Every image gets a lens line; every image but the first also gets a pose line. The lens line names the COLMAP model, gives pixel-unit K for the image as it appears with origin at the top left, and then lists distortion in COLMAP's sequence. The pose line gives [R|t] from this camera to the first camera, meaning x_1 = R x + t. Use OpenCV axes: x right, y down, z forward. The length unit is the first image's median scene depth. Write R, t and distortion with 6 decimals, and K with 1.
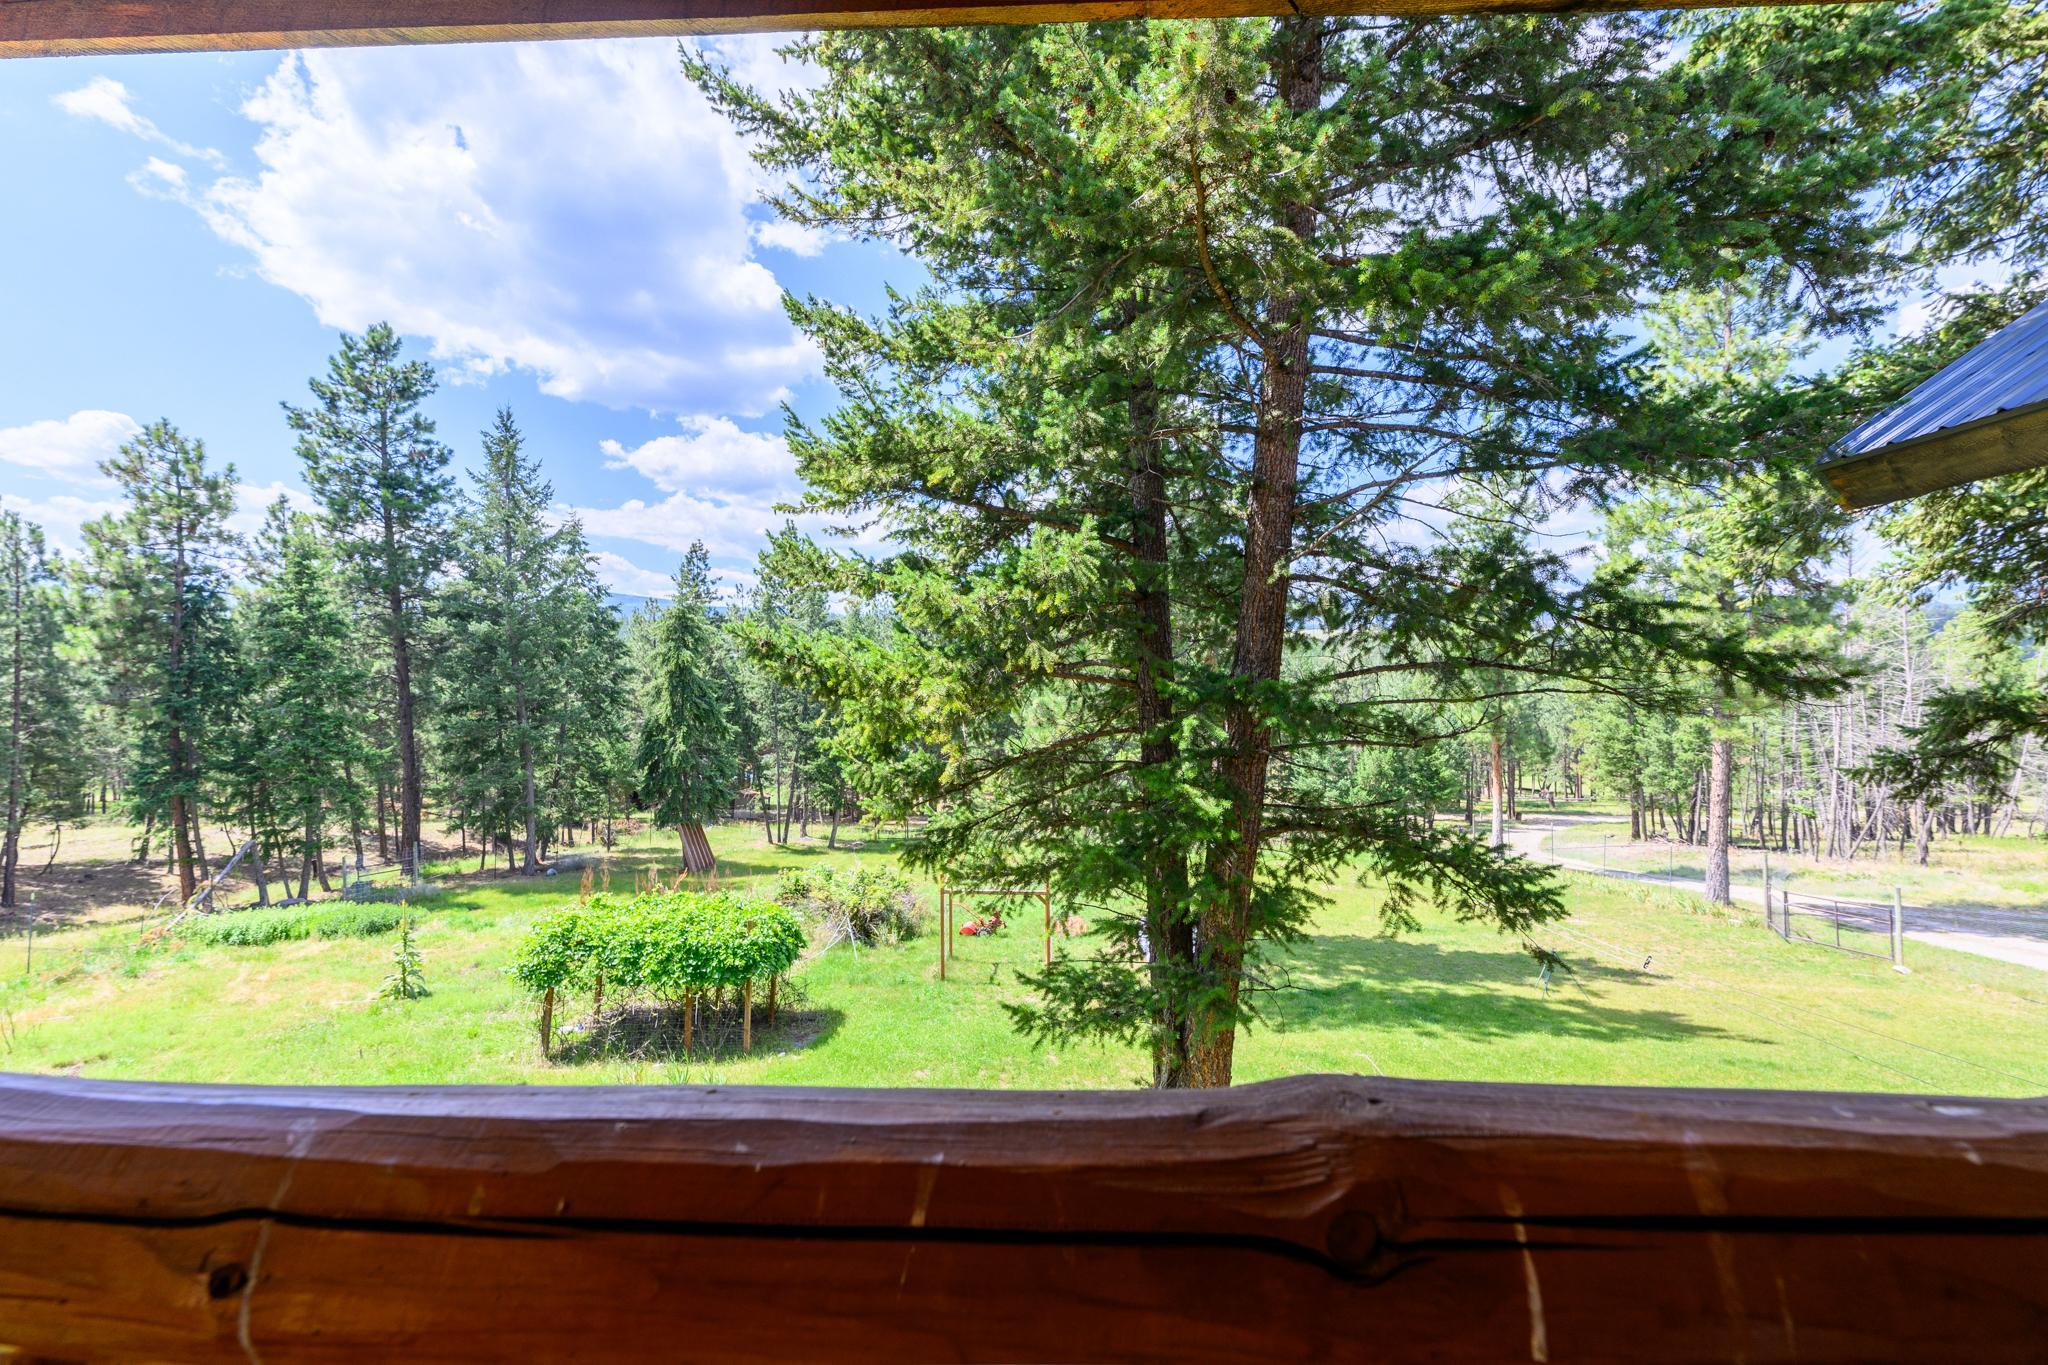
lens RADIAL K [[801.6, 0, 1025.2], [0, 801.6, 682.7], [0, 0, 1]] dist [-0.004210, 0.000334]
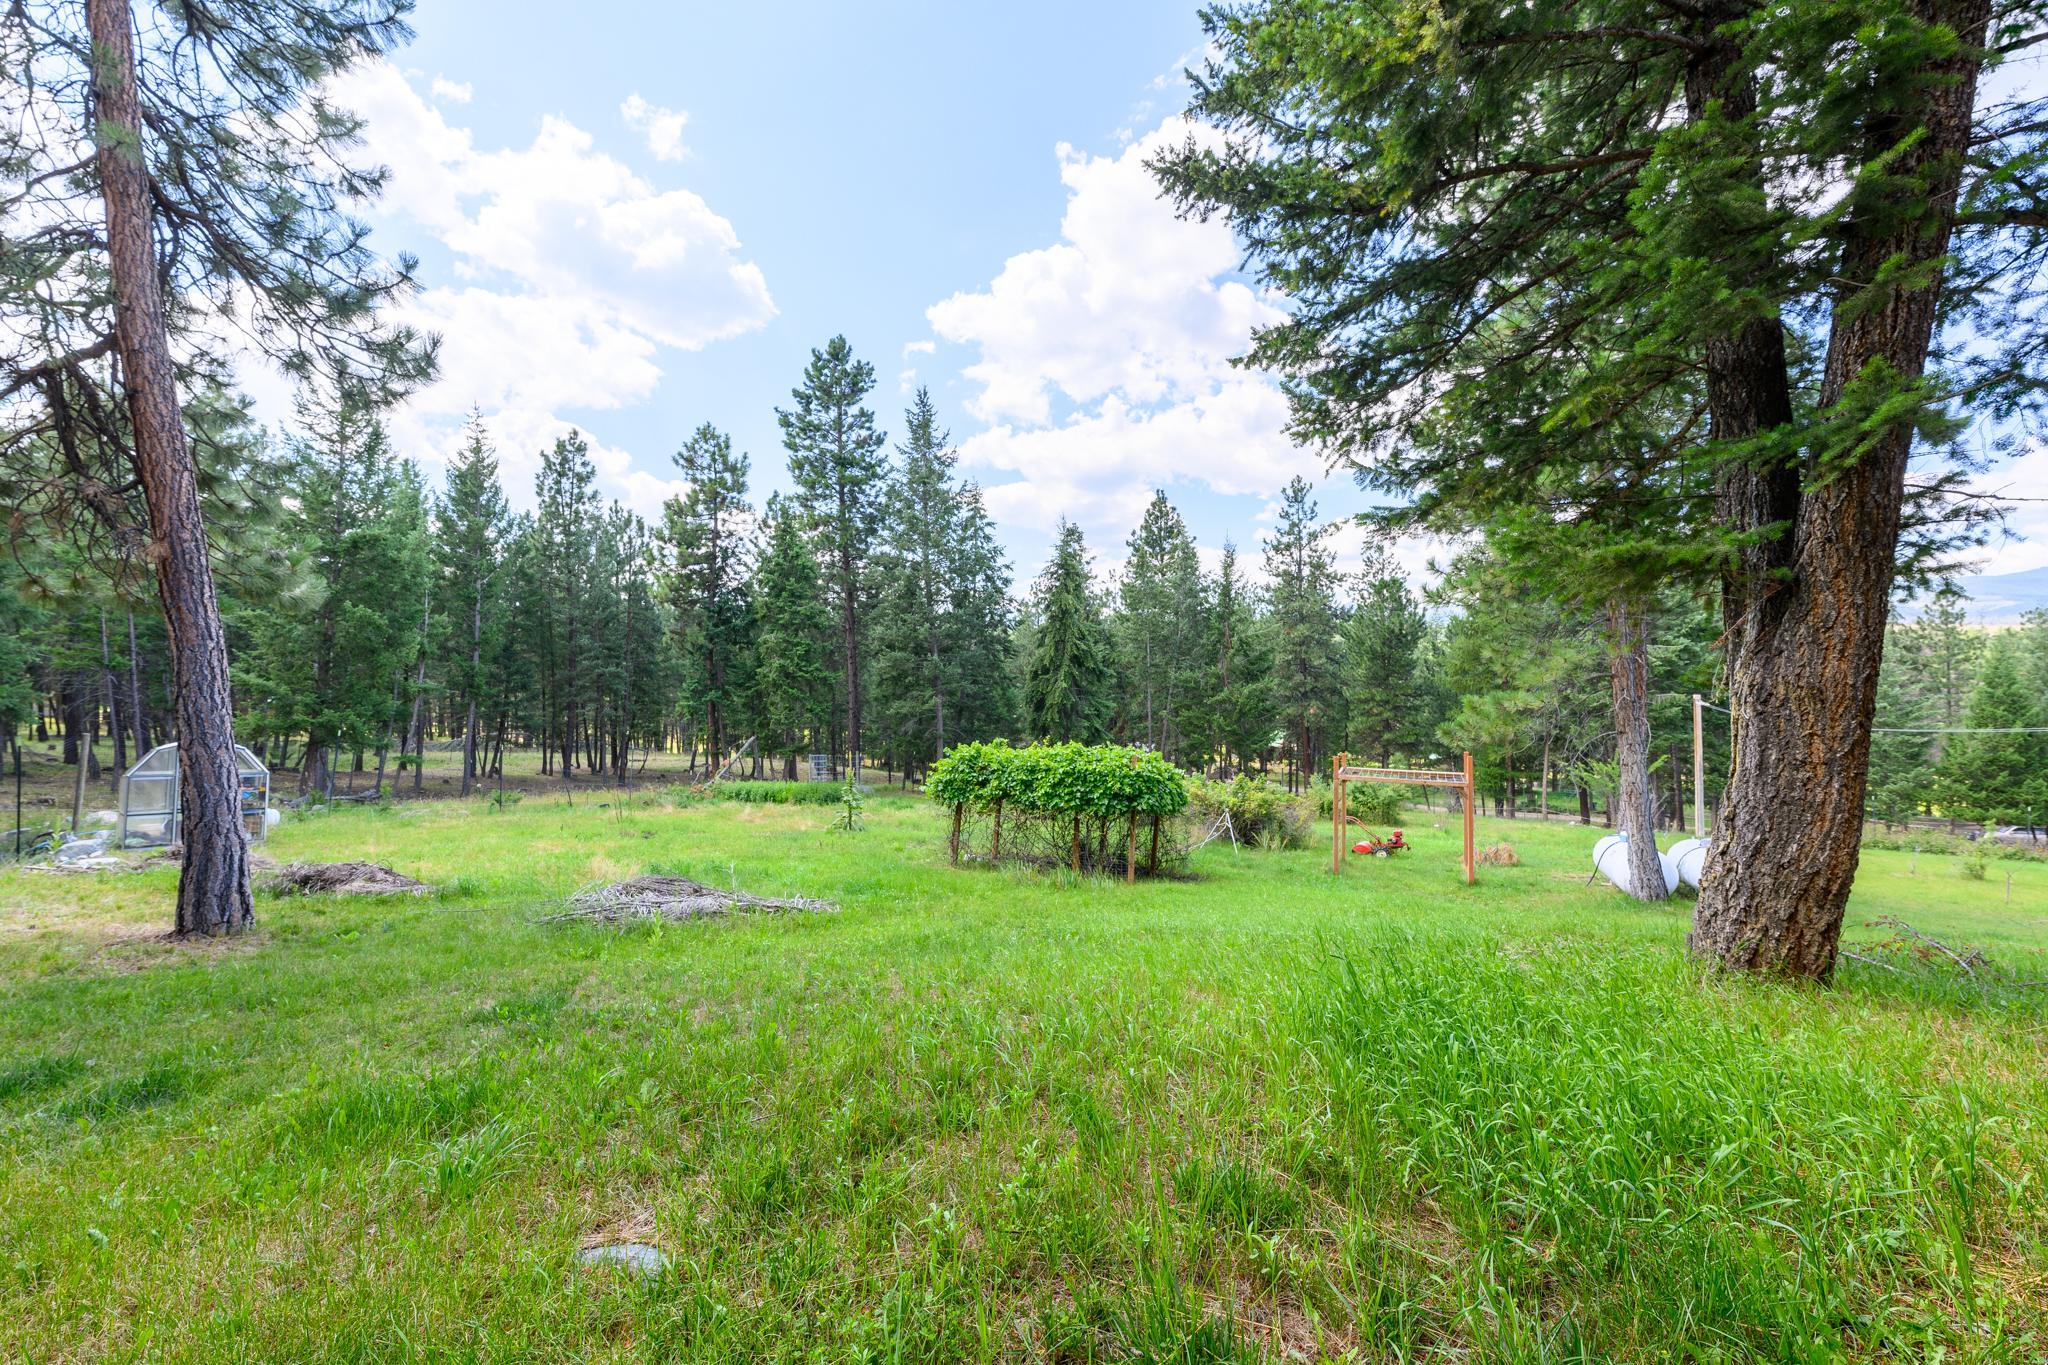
lens RADIAL K [[801.6, 0, 1025.3], [0, 801.6, 682.3], [0, 0, 1]] dist [-0.004210, 0.000334]
pose [[0.902437, -0.012296, -0.430647, -0.019158], [-0.000380, 0.999570, -0.029336, 0.121933], [0.430822, 0.026637, 0.902044, 0.022772]]
